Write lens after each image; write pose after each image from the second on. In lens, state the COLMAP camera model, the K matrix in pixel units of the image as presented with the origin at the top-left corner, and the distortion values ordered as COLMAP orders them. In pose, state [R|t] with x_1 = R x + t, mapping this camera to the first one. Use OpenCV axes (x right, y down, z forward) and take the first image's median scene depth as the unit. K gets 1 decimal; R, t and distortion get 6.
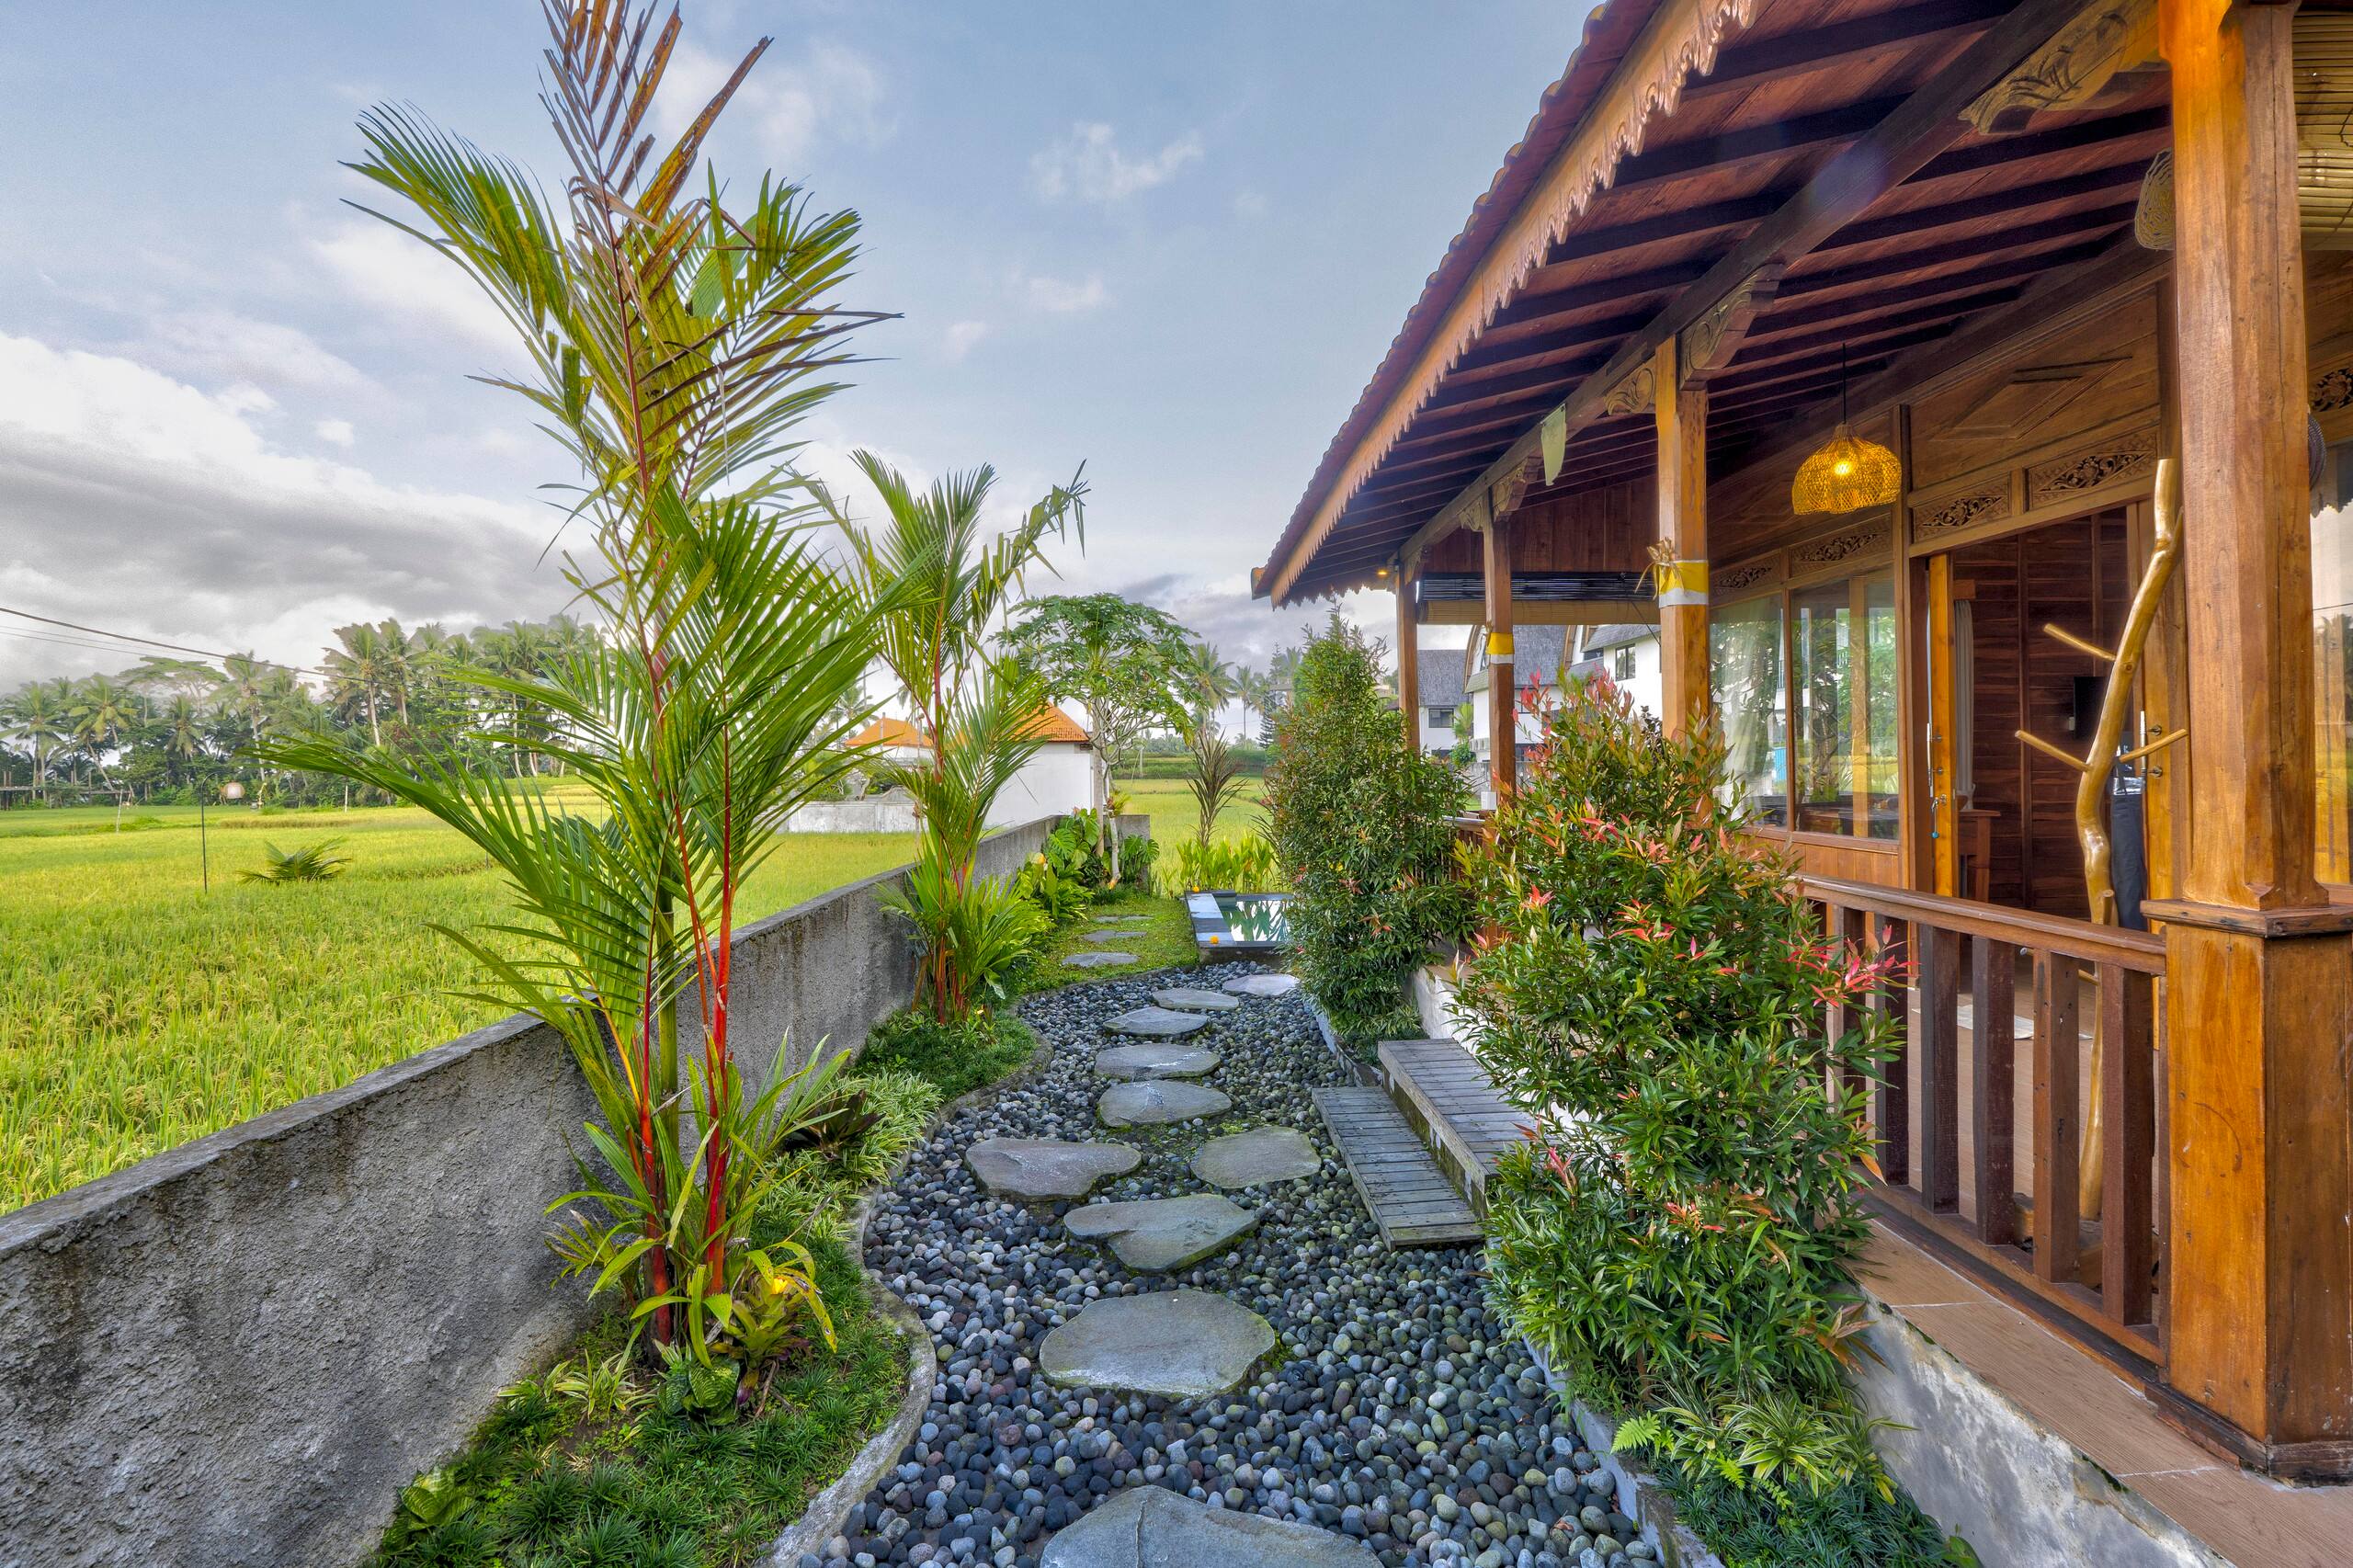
lens RADIAL K [[973.6, 0, 1188.9], [0, 973.6, 772.9], [0, 0, 1]] dist [-0.012429, 0.001227]
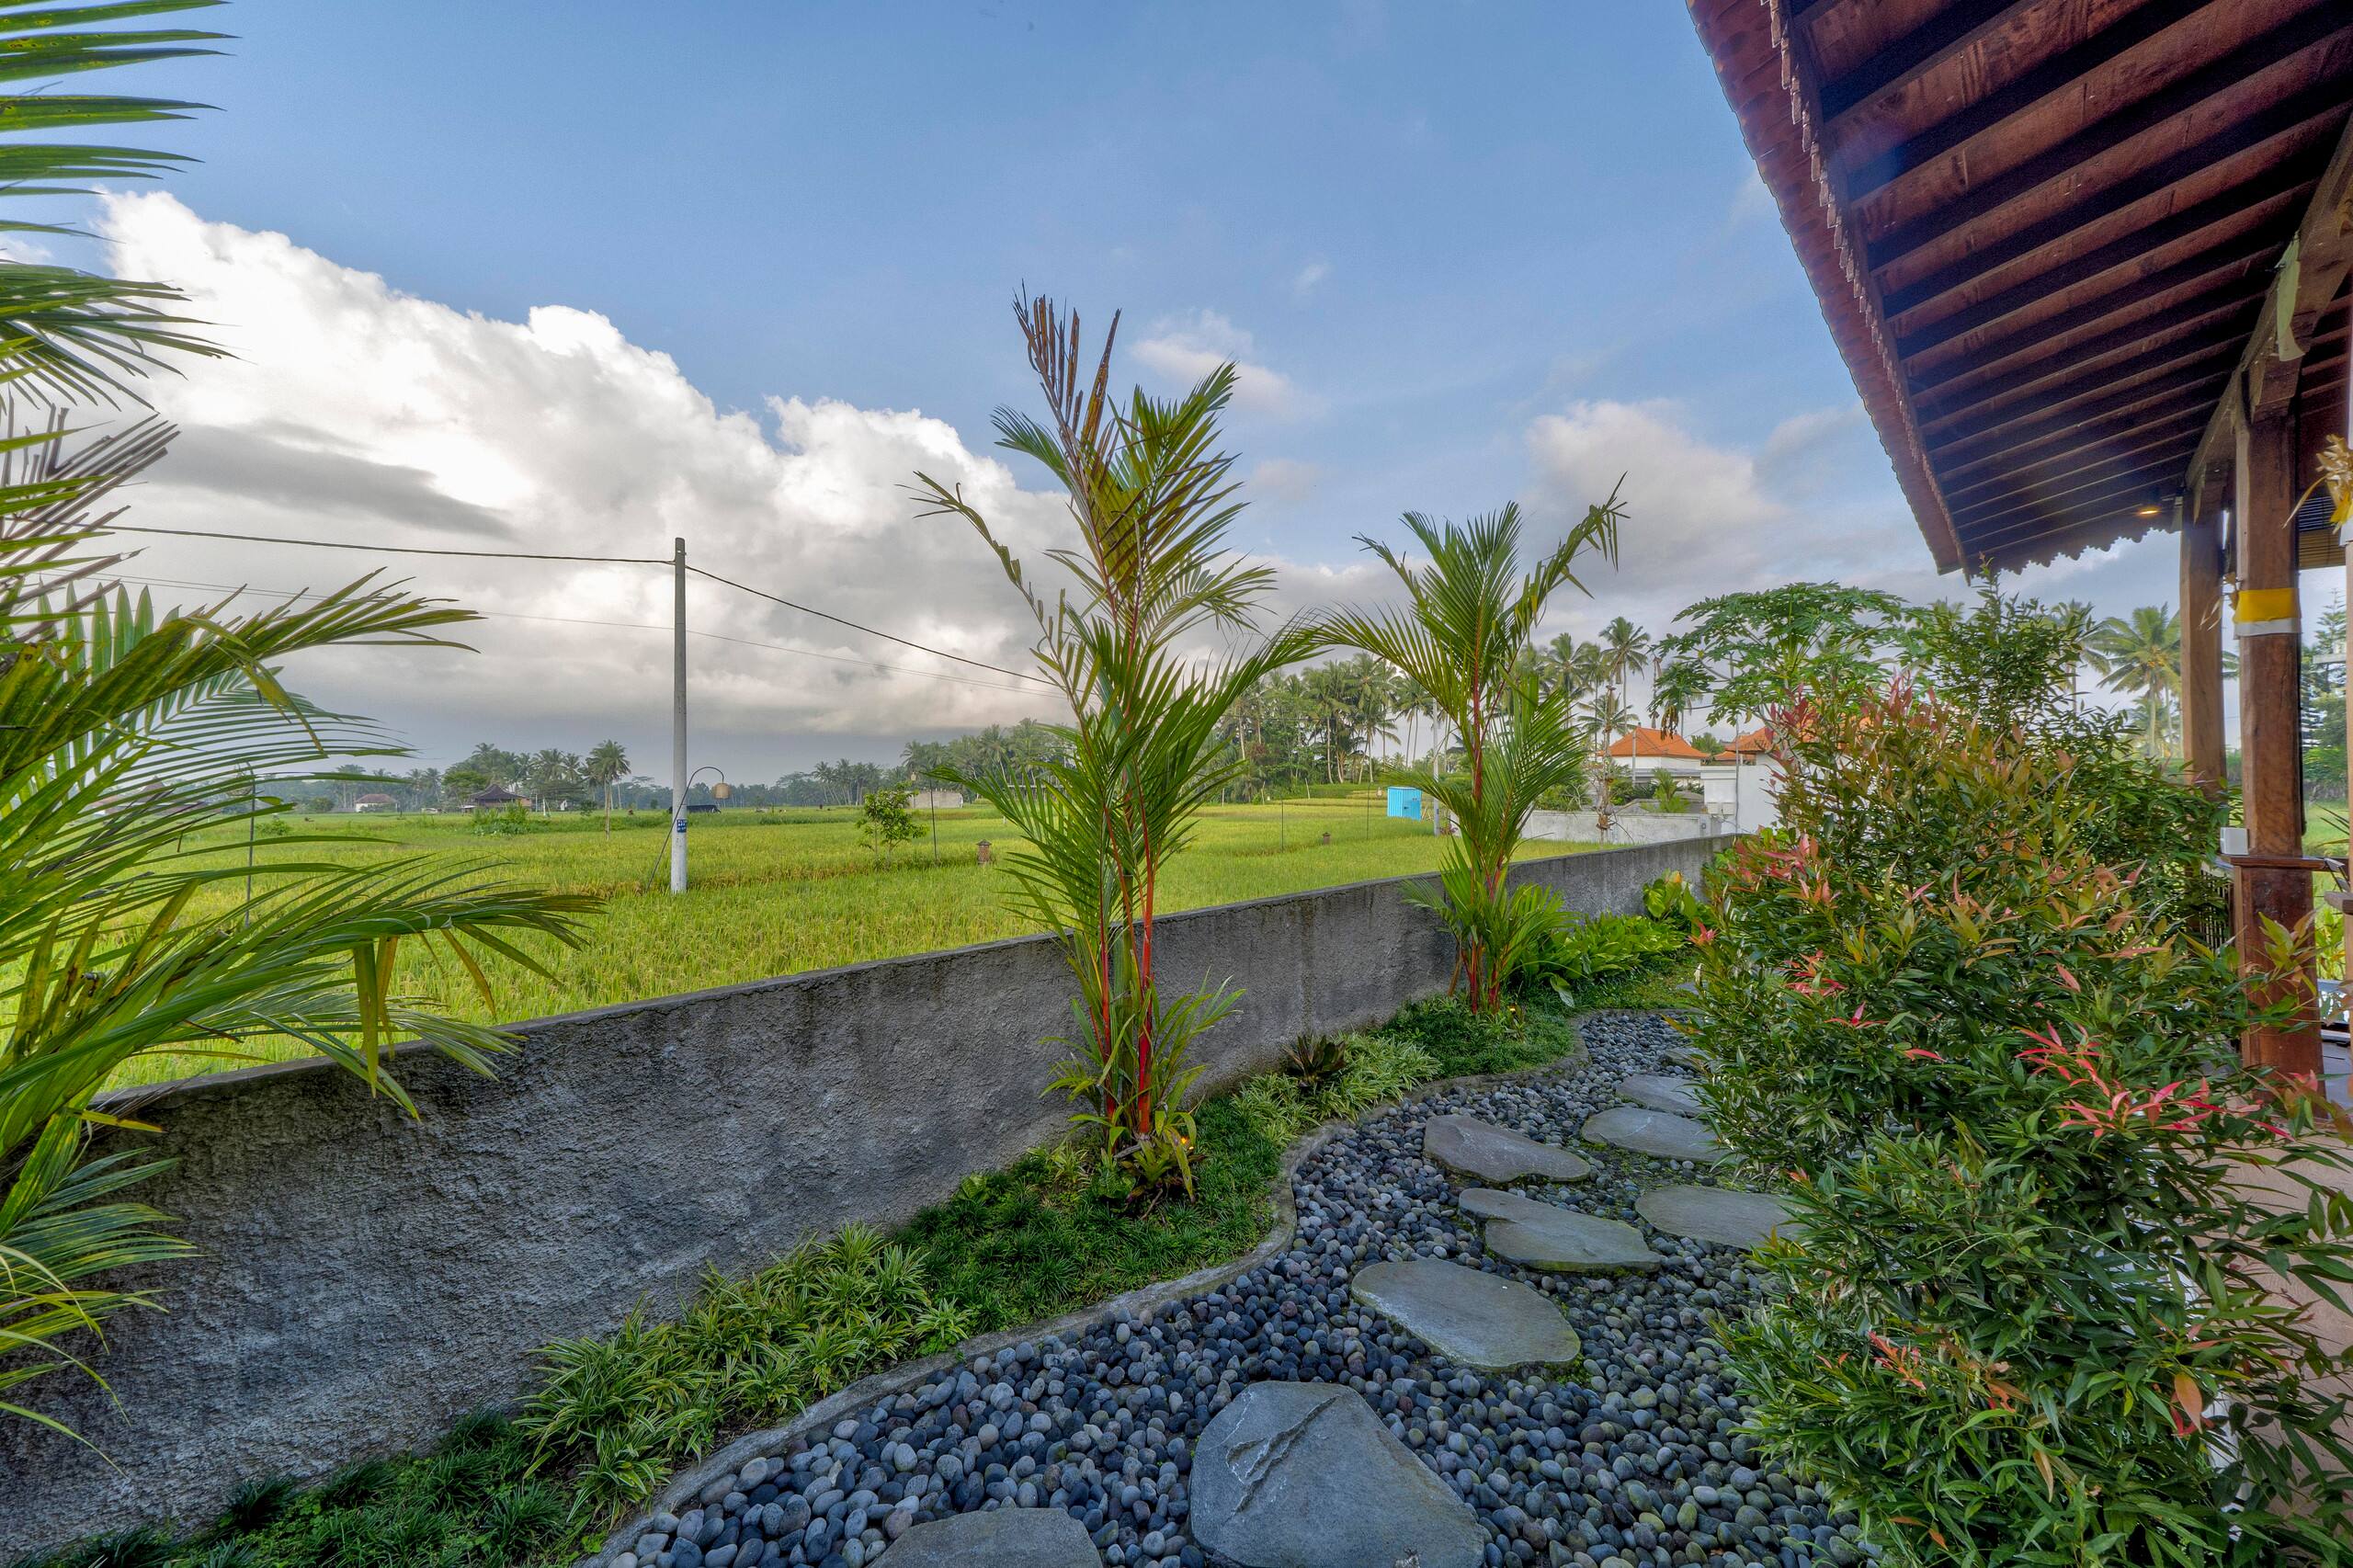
lens RADIAL K [[920.4, 0, 1185.3], [0, 920.4, 774.2], [0, 0, 1]] dist [0.074987, 0.000367]
pose [[0.718853, 0.005902, -0.695137, 0.198673], [-0.012249, 0.999916, -0.004177, -0.004556], [0.695054, 0.011518, 0.718865, 0.001027]]
